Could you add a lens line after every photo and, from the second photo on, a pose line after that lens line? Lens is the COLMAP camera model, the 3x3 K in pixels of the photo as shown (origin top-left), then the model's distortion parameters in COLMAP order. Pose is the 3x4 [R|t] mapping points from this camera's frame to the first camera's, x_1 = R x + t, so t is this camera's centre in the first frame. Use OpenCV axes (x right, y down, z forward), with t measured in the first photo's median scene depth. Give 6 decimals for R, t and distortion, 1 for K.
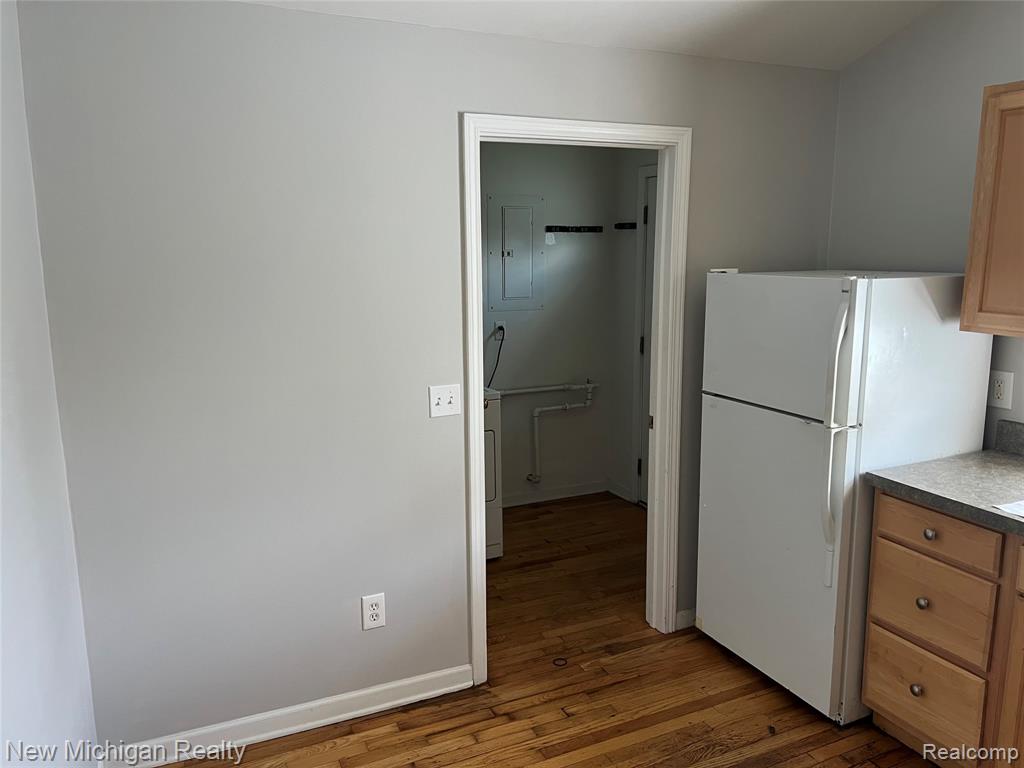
lens RADIAL K [[771.4, 0, 510.5], [0, 771.4, 381.5], [0, 0, 1]] dist [0.041992, -0.041313]
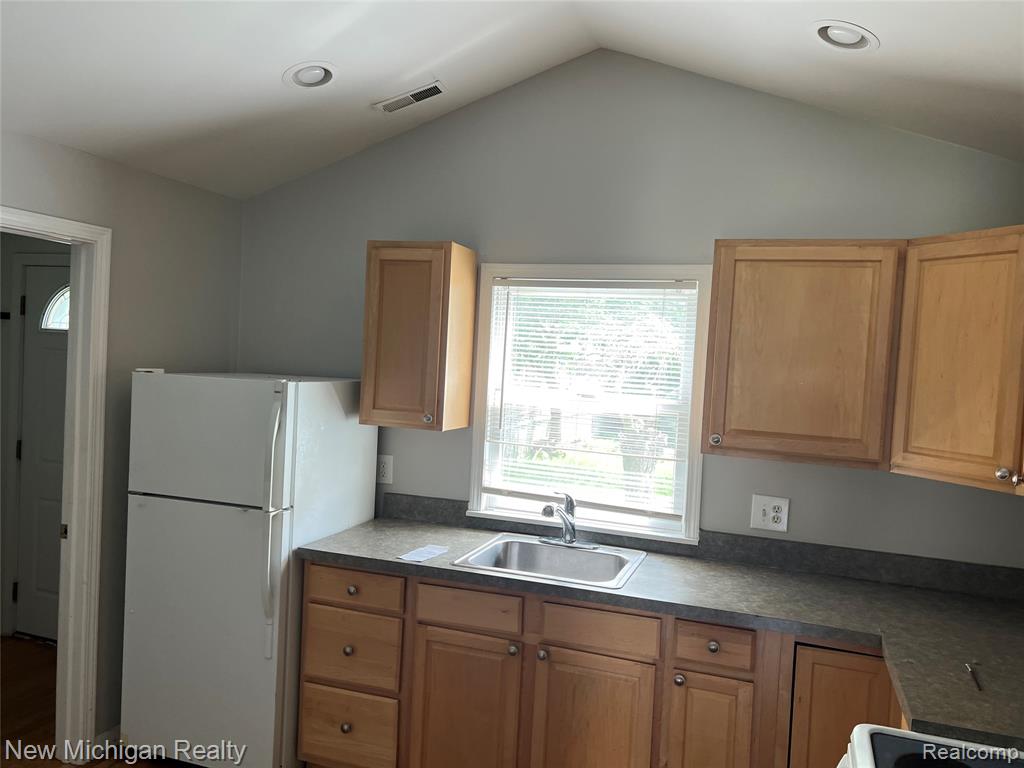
lens RADIAL K [[771.4, 0, 512.5], [0, 771.4, 384.6], [0, 0, 1]] dist [0.041992, -0.041313]
pose [[0.700148, 0.016220, 0.713813, -0.146797], [0.071971, 0.993047, -0.093158, 0.006102], [-0.710361, 0.116598, 0.694113, -0.057216]]
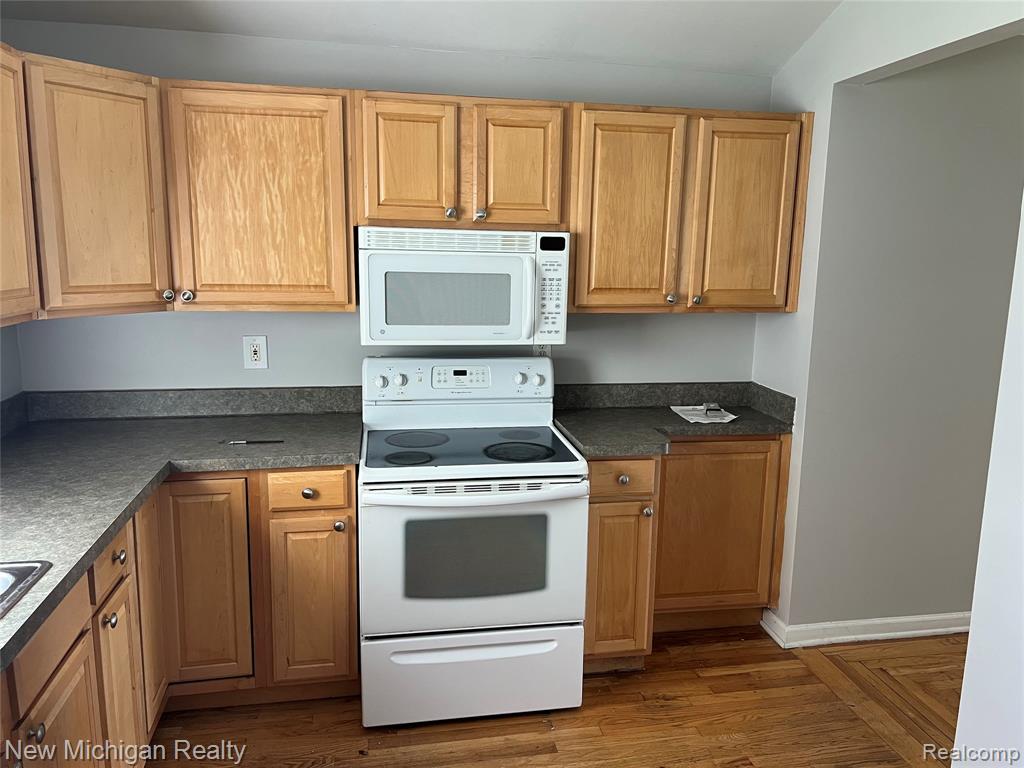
lens RADIAL K [[771.4, 0, 513.3], [0, 771.4, 382.2], [0, 0, 1]] dist [0.041992, -0.041313]
pose [[-0.967211, -0.050977, 0.248806, 0.099128], [0.037741, 0.939923, 0.339294, -0.132824], [-0.251155, 0.337559, -0.907180, 0.843640]]
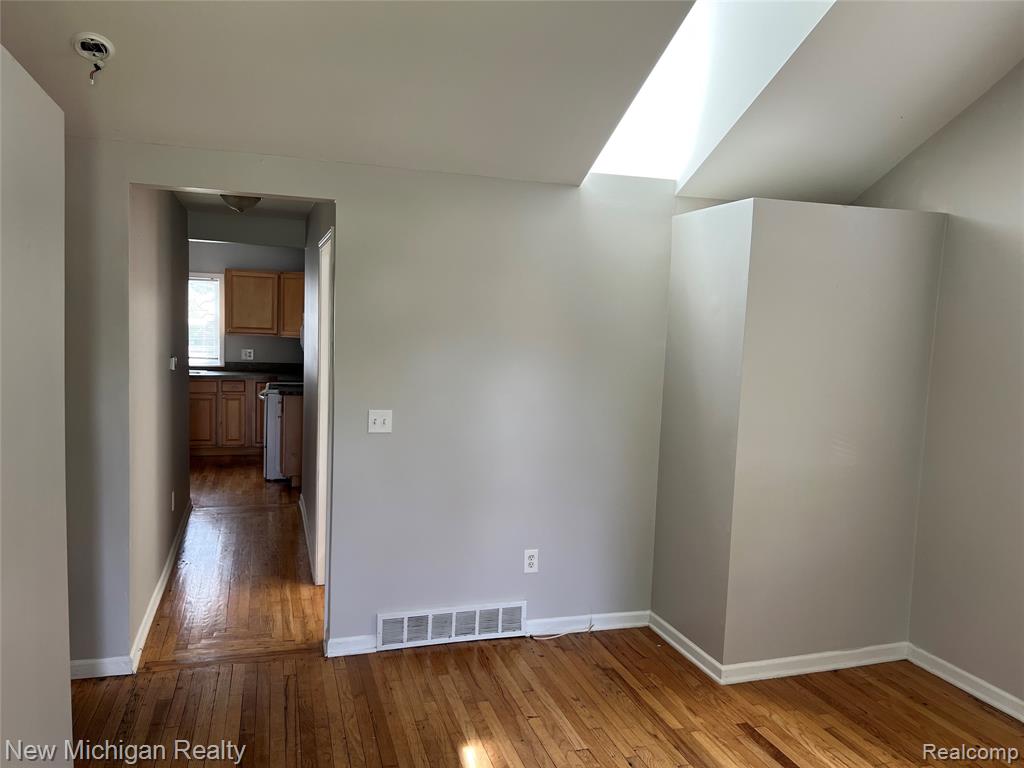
lens RADIAL K [[771.4, 0, 513.0], [0, 771.4, 385.2], [0, 0, 1]] dist [0.041992, -0.041313]
pose [[0.134475, -0.077475, 0.987884, -2.066755], [0.139955, 0.988430, 0.058467, 0.182444], [-0.980984, 0.130397, 0.143762, -1.020275]]
